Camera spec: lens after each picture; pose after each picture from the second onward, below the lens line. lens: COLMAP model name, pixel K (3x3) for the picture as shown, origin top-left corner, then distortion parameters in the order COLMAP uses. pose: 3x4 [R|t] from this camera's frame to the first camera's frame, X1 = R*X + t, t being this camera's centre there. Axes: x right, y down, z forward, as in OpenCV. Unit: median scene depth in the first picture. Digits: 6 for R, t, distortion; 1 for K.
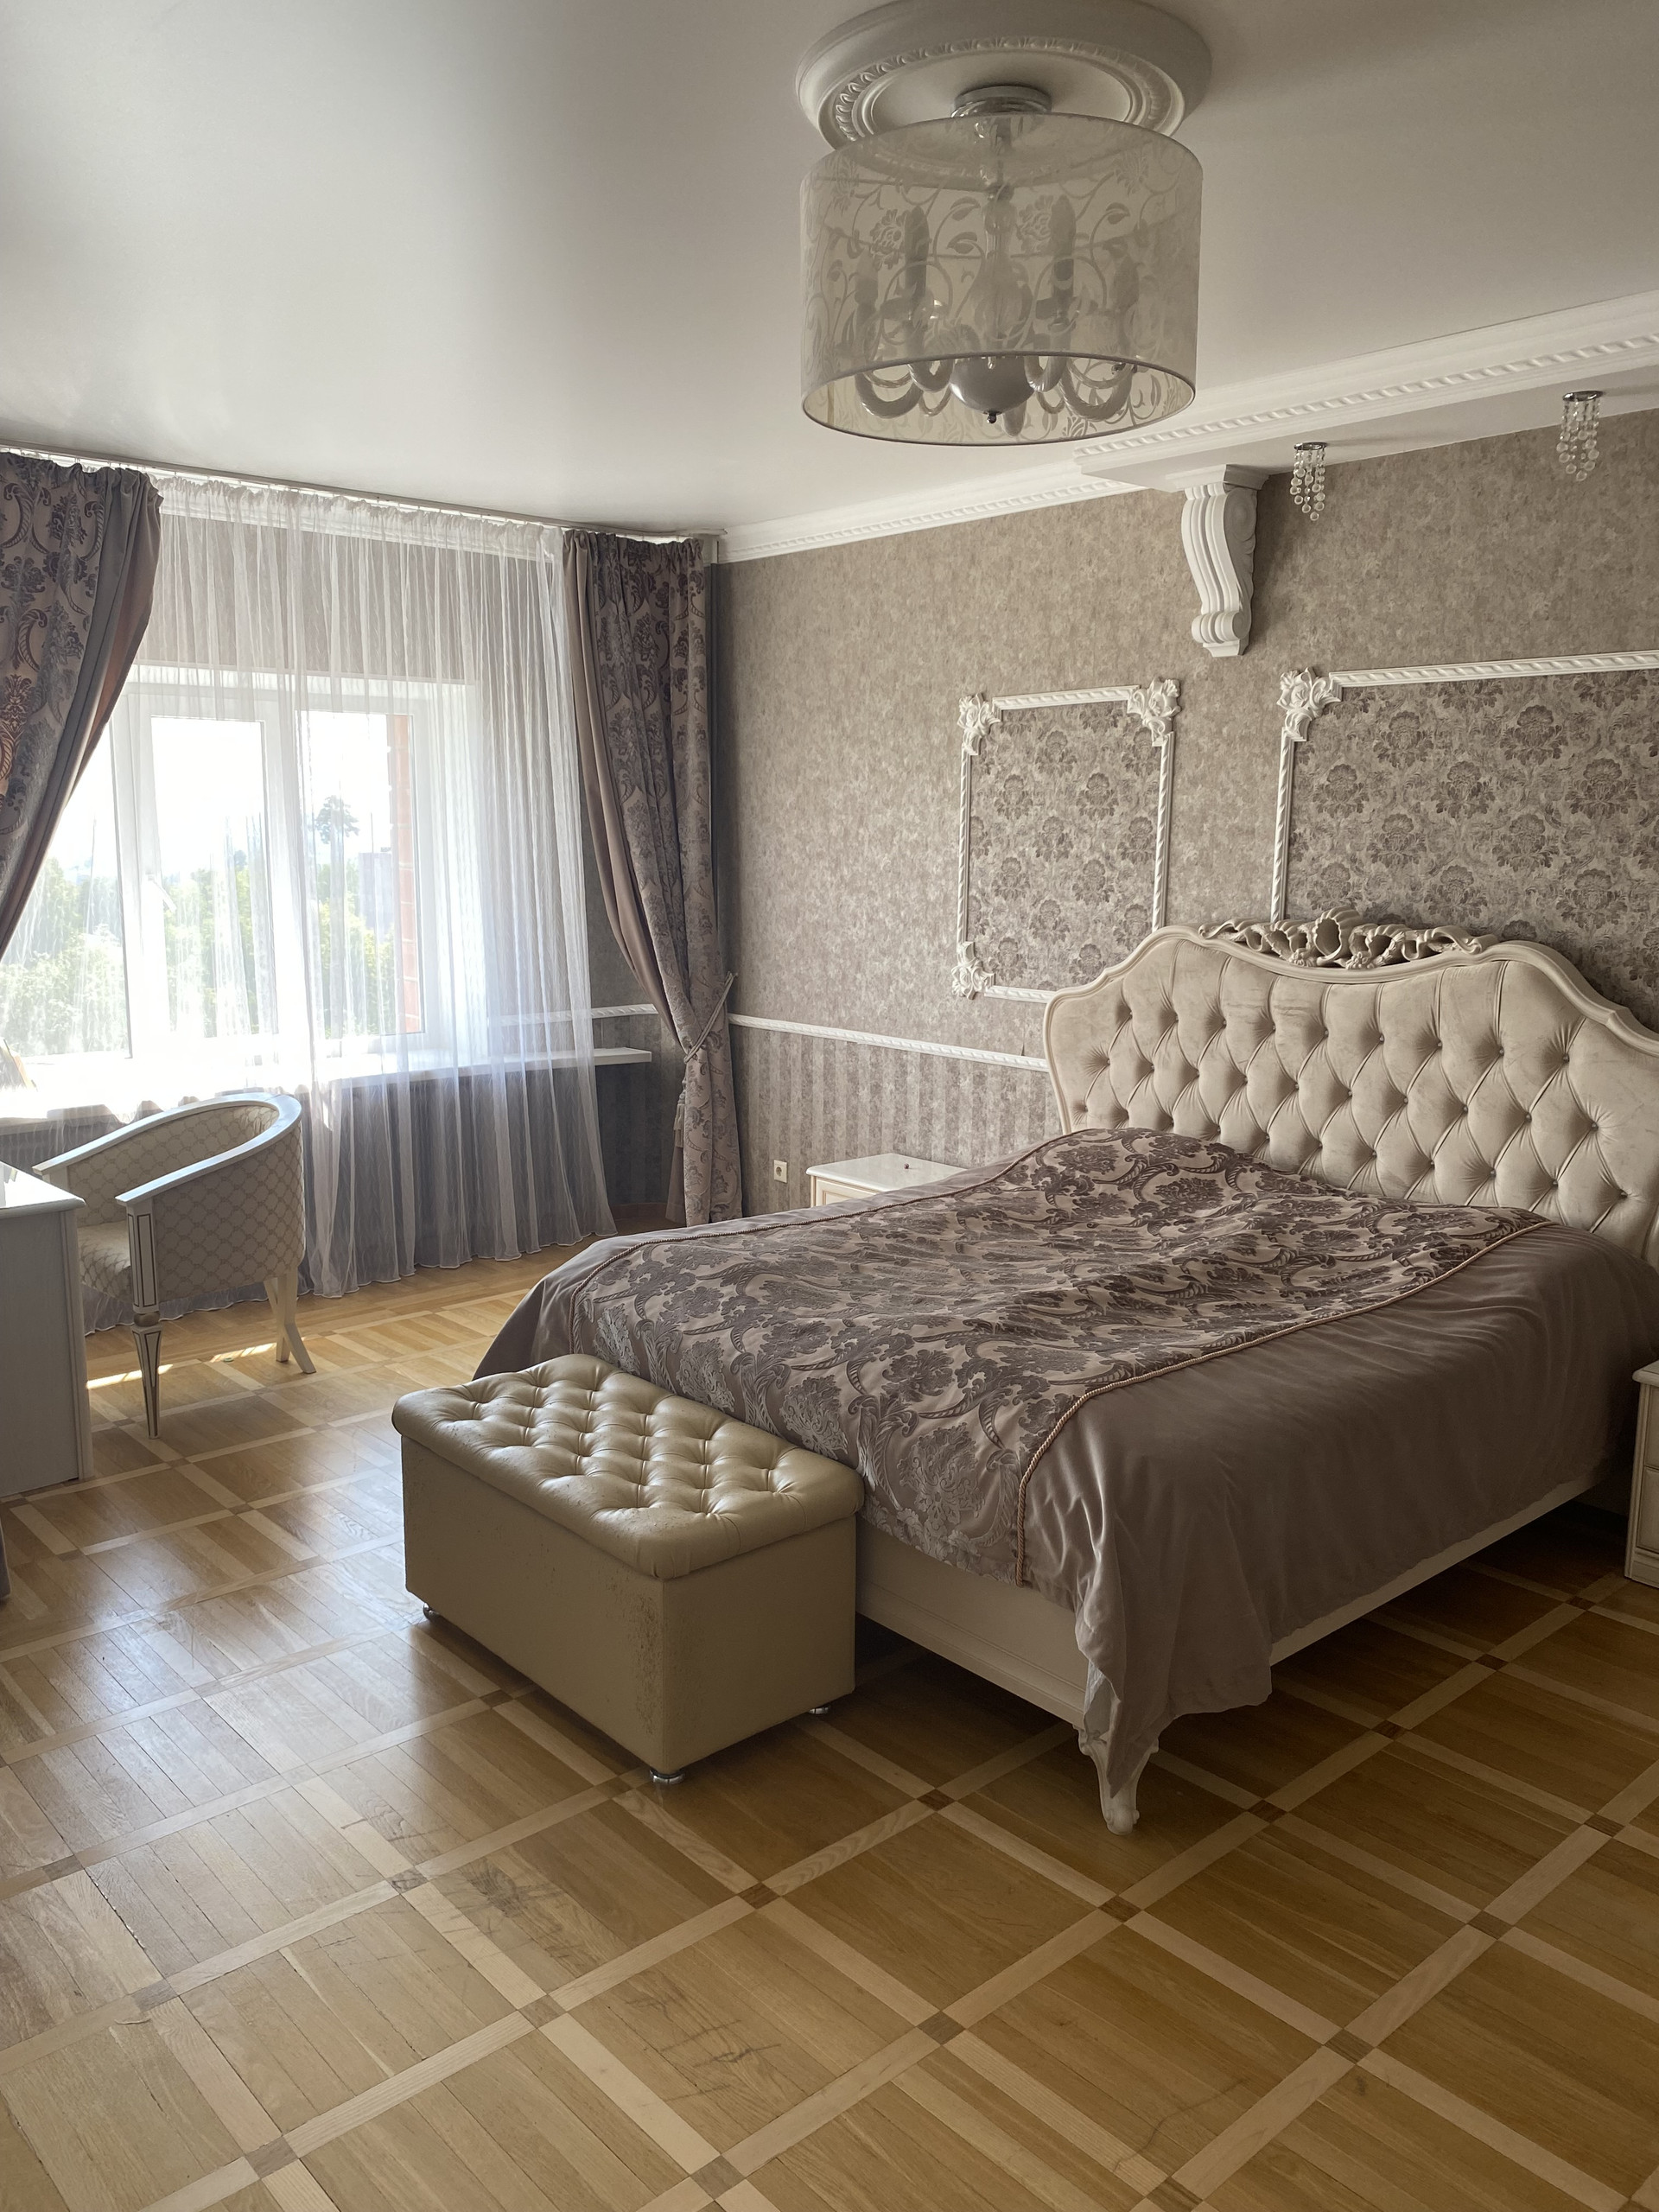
lens RADIAL K [[1676.9, 0, 832.6], [0, 1676.9, 1110.3], [0, 0, 1]] dist [0.036896, -0.049674]
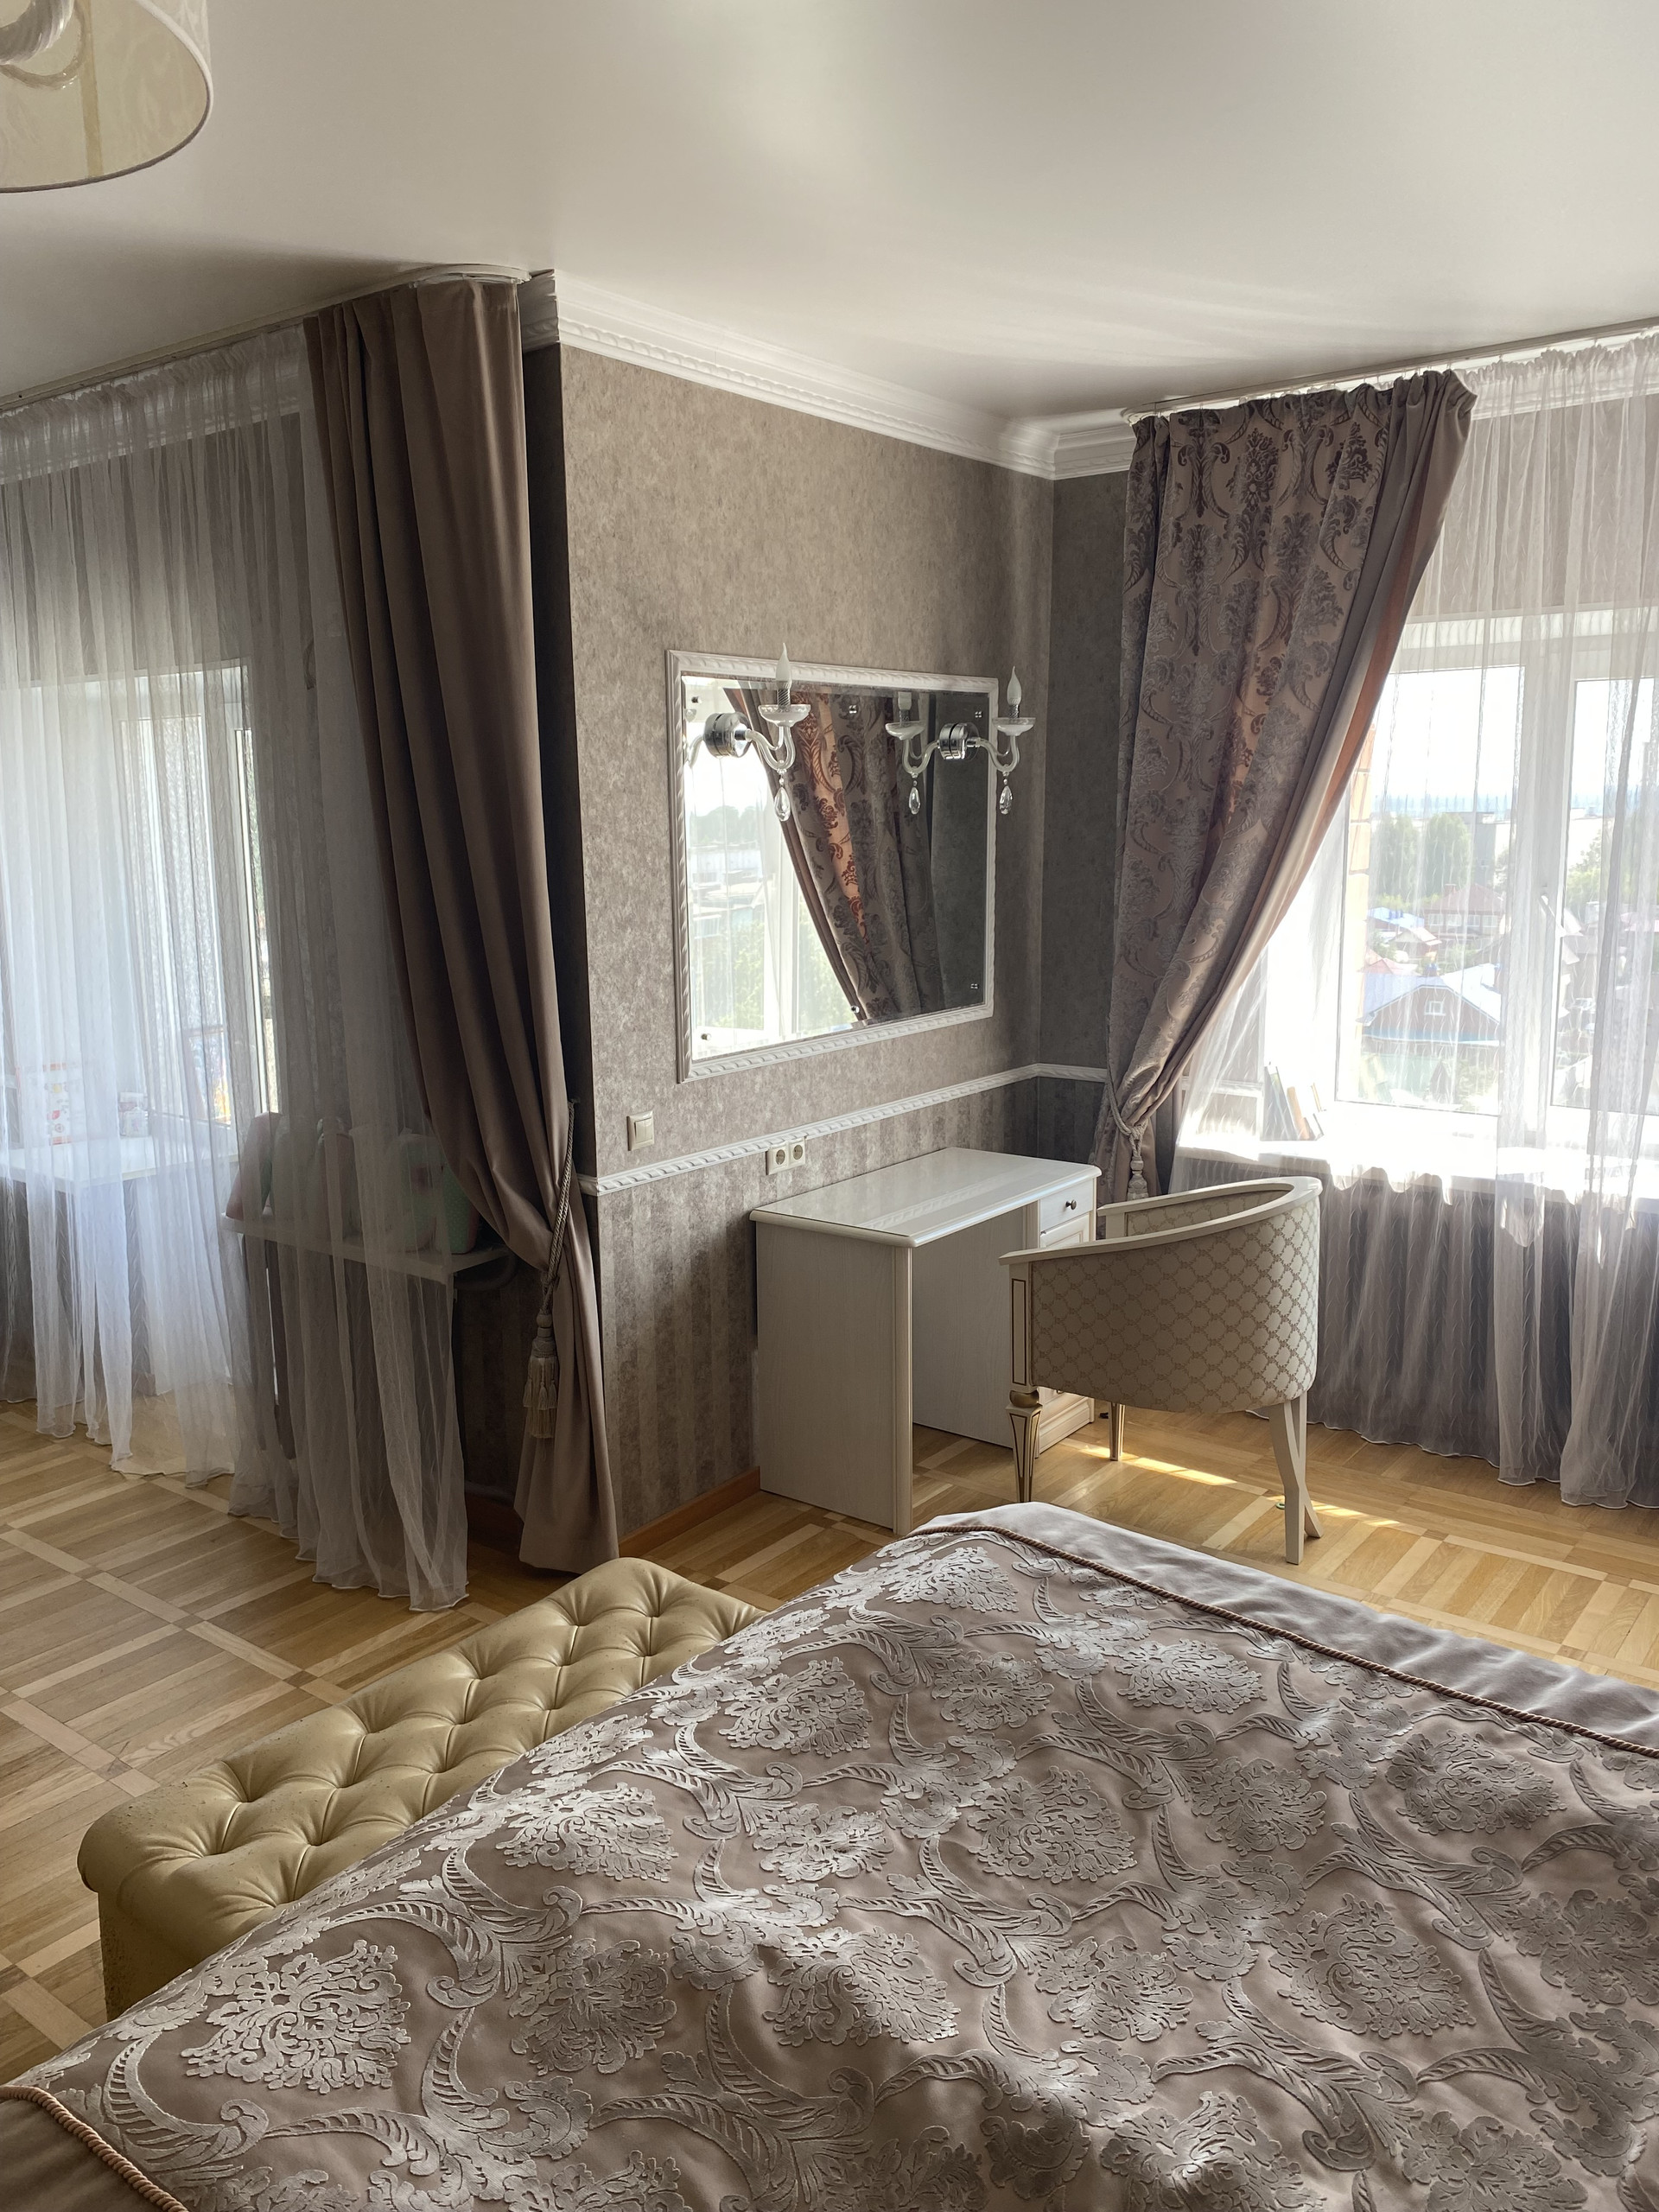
lens RADIAL K [[1676.9, 0, 832.0], [0, 1676.9, 1099.6], [0, 0, 1]] dist [0.036896, -0.049674]
pose [[0.211352, 0.169584, -0.962586, 0.323924], [-0.161078, 0.977411, 0.136828, -0.112363], [0.964046, 0.126132, 0.233894, 0.584304]]
